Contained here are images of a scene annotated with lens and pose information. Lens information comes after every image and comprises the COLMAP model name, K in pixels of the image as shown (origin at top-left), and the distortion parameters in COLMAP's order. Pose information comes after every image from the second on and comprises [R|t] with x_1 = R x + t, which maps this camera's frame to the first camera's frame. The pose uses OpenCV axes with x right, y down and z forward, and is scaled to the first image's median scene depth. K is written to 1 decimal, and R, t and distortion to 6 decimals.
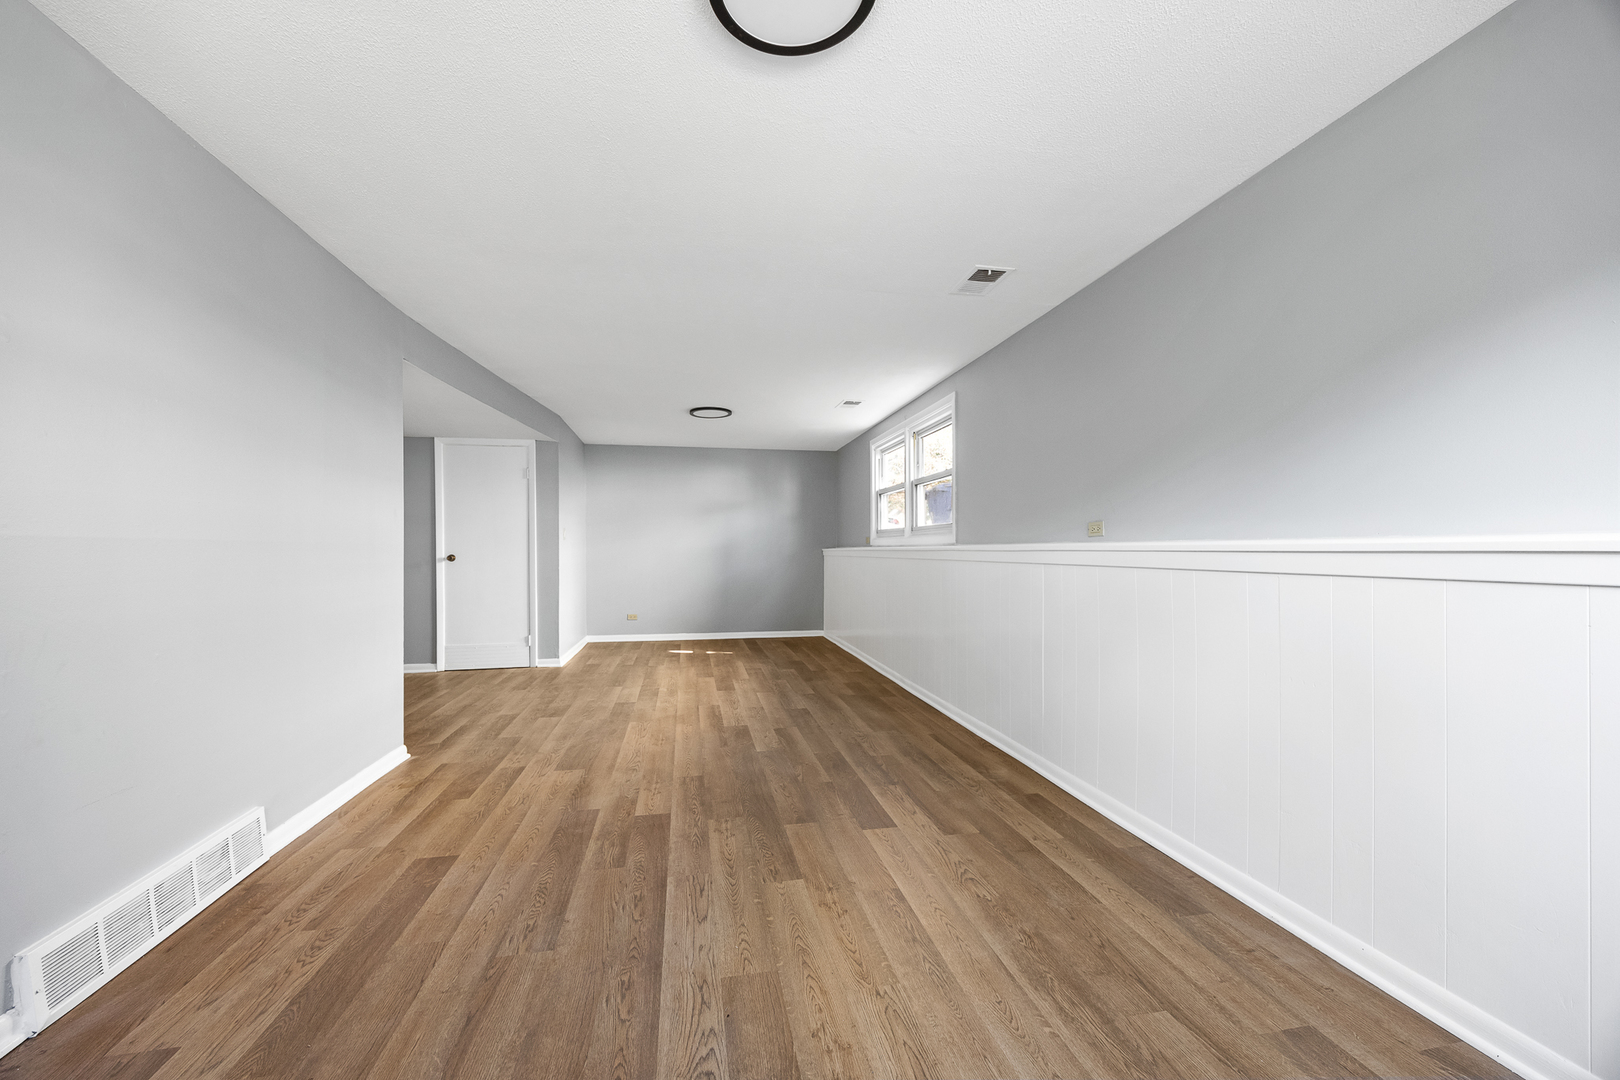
lens RADIAL K [[618.2, 0, 803.3], [0, 618.2, 548.6], [0, 0, 1]] dist [-0.005593, 0.000740]
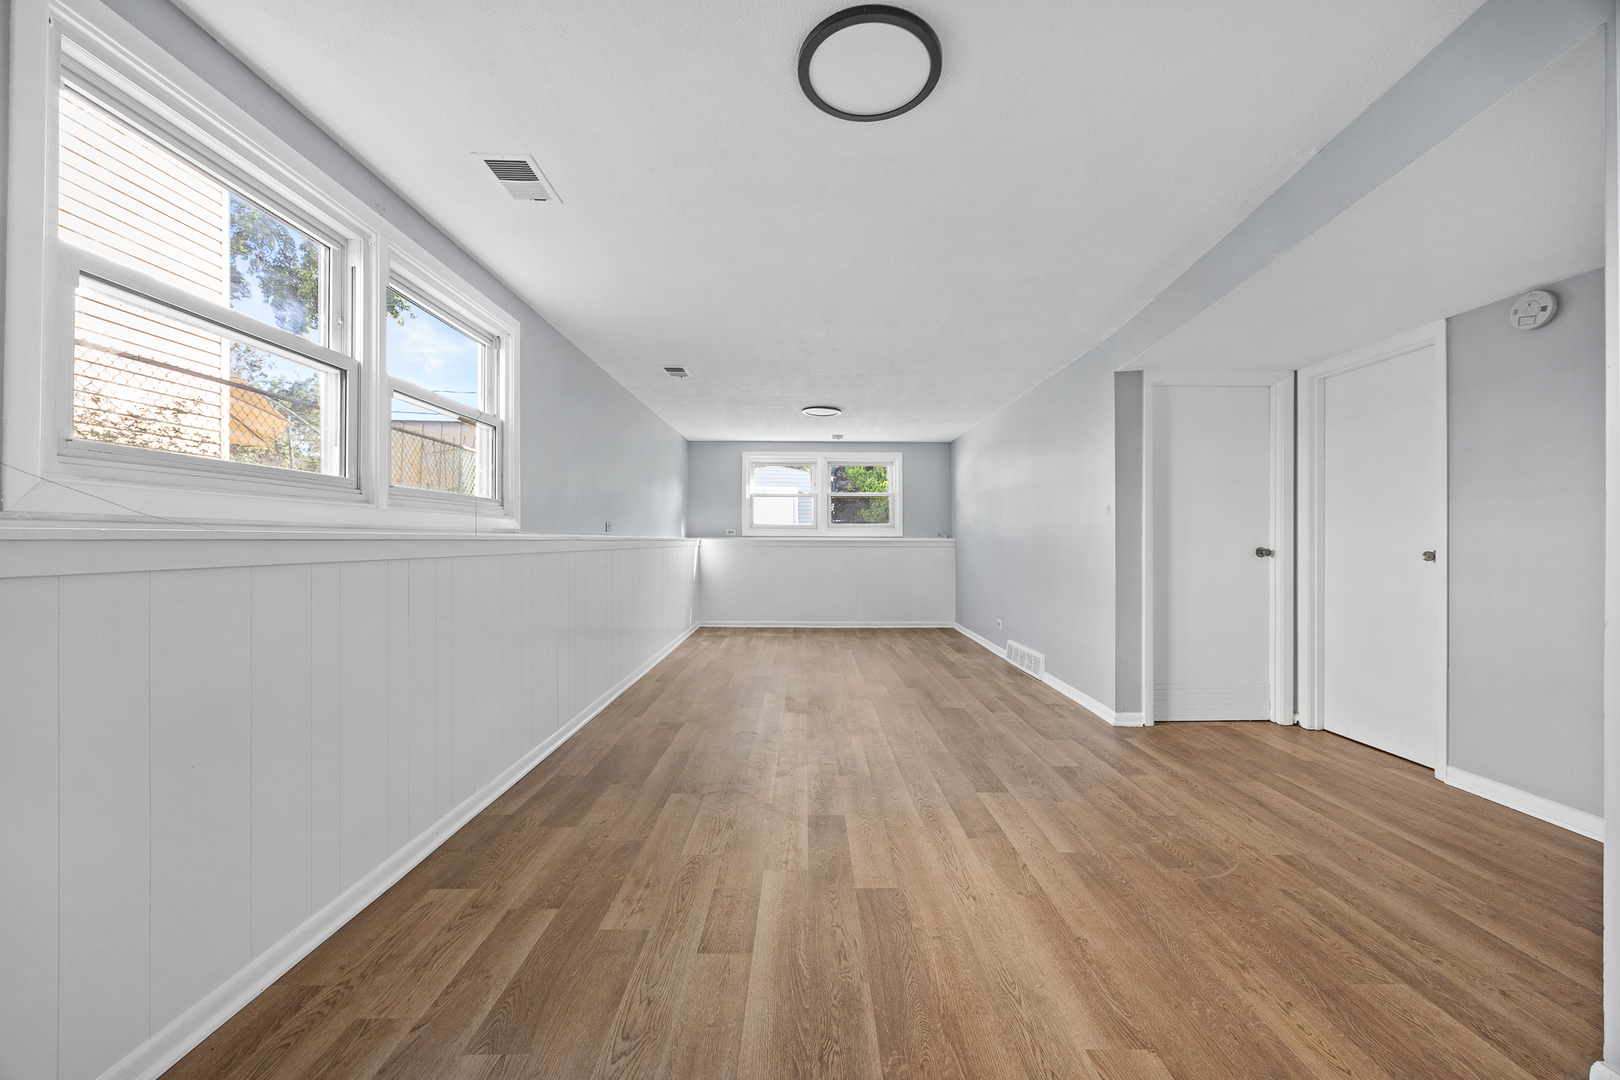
lens RADIAL K [[618.2, 0, 804.0], [0, 618.2, 539.4], [0, 0, 1]] dist [-0.005593, 0.000740]
pose [[-0.982435, -0.001366, 0.186602, -0.300211], [-0.002151, 0.999990, -0.004008, 0.005622], [-0.186595, -0.004339, -0.982427, 2.242851]]
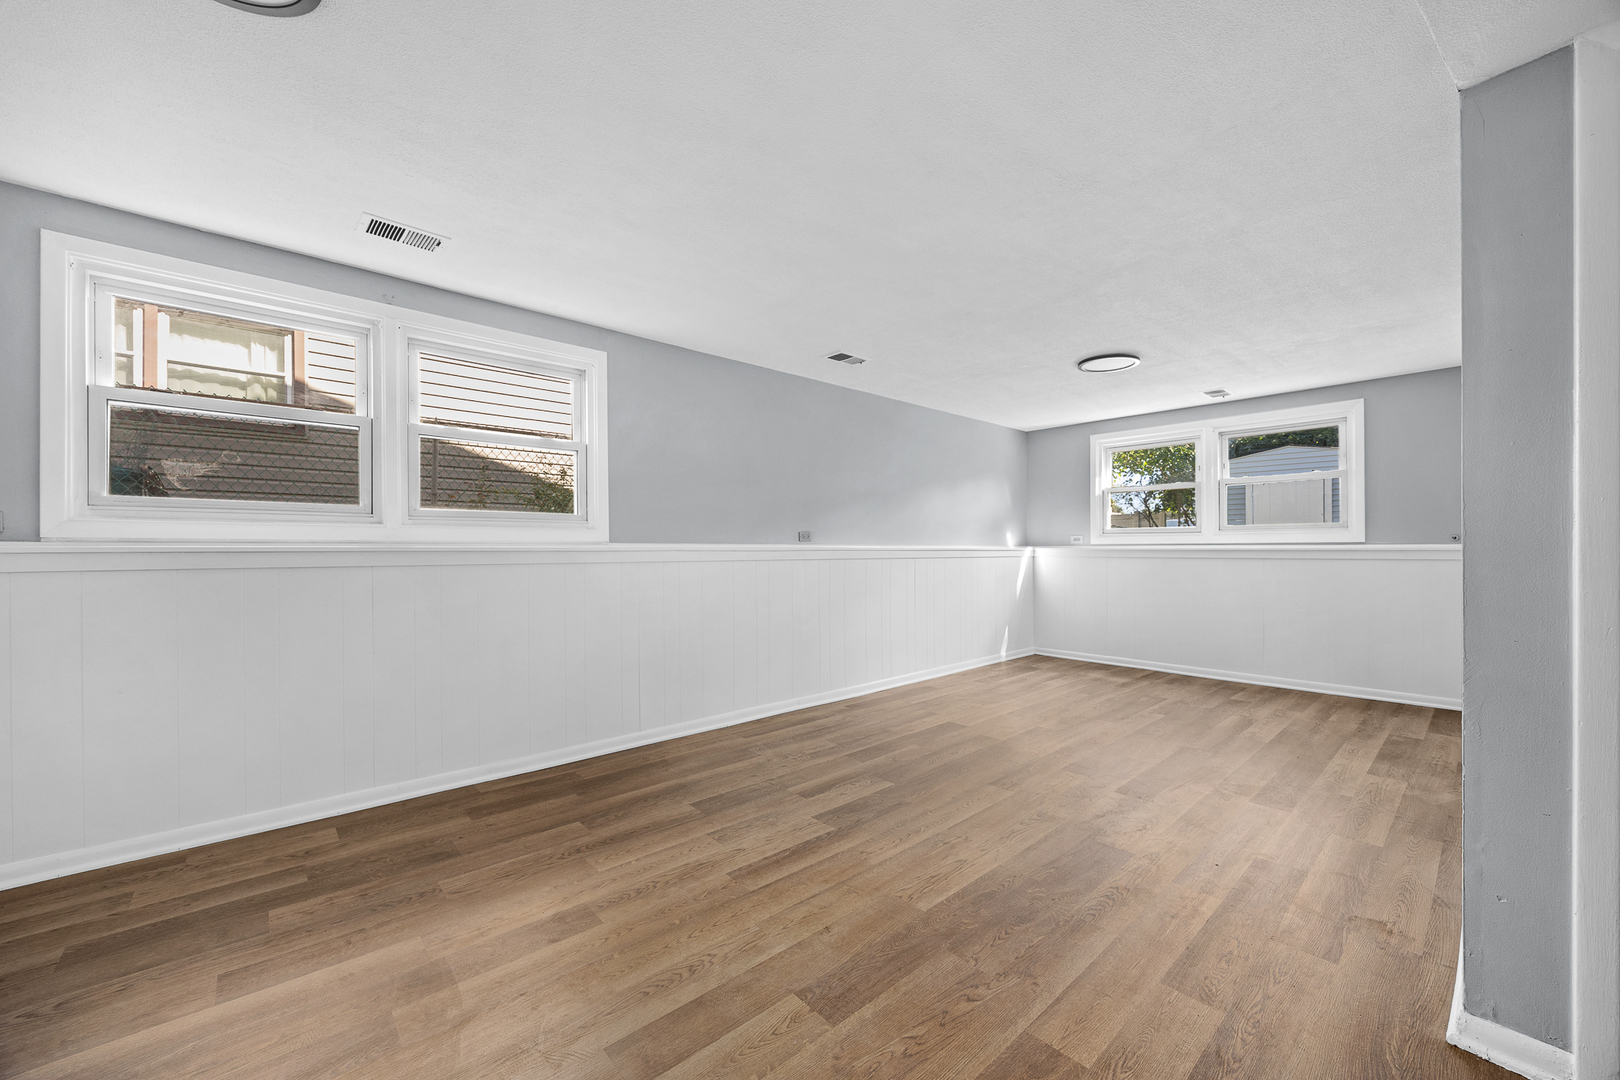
lens RADIAL K [[618.2, 0, 814.4], [0, 618.2, 552.9], [0, 0, 1]] dist [-0.005593, 0.000740]
pose [[-0.519873, -0.003005, 0.854239, -0.784156], [0.000435, 0.999993, 0.003783, 0.003848], [-0.854244, 0.002338, -0.519867, 1.611283]]
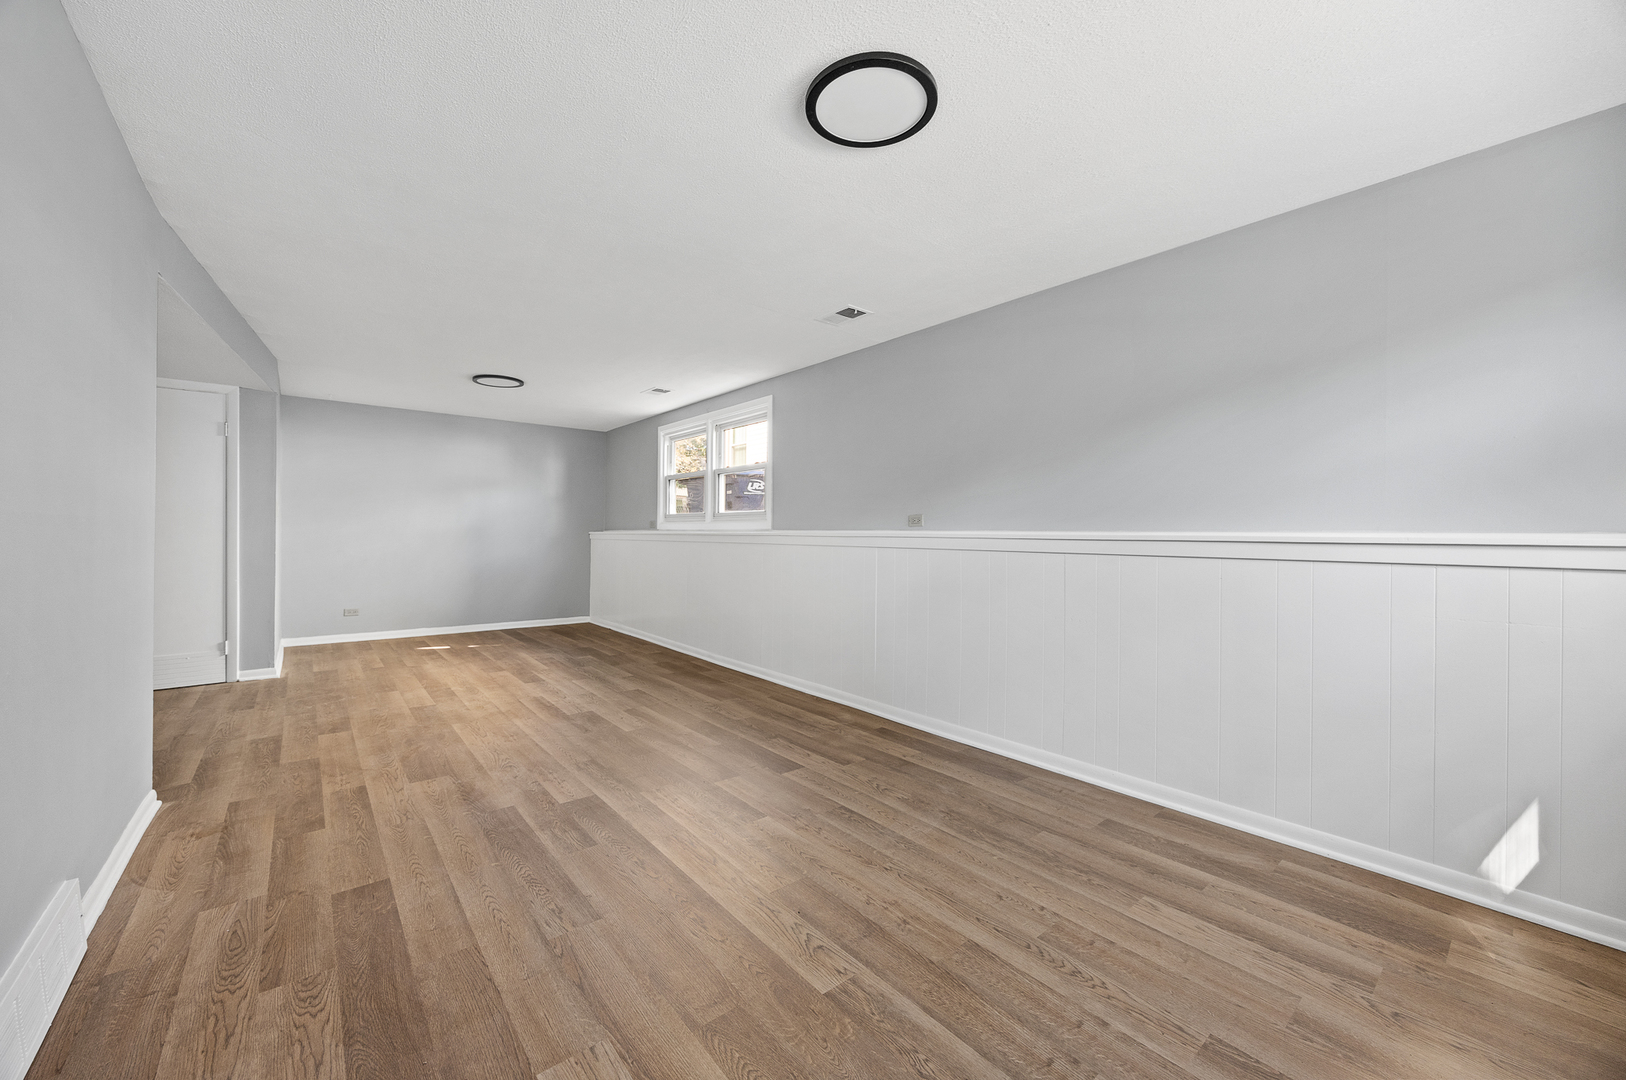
lens RADIAL K [[620.5, 0, 816.5], [0, 620.5, 532.7], [0, 0, 1]] dist [-0.005593, 0.000740]
pose [[0.873595, 0.011352, 0.486522, -0.315448], [-0.011395, 0.999931, -0.002870, 0.000418], [-0.486521, -0.003036, 0.873664, -0.043963]]
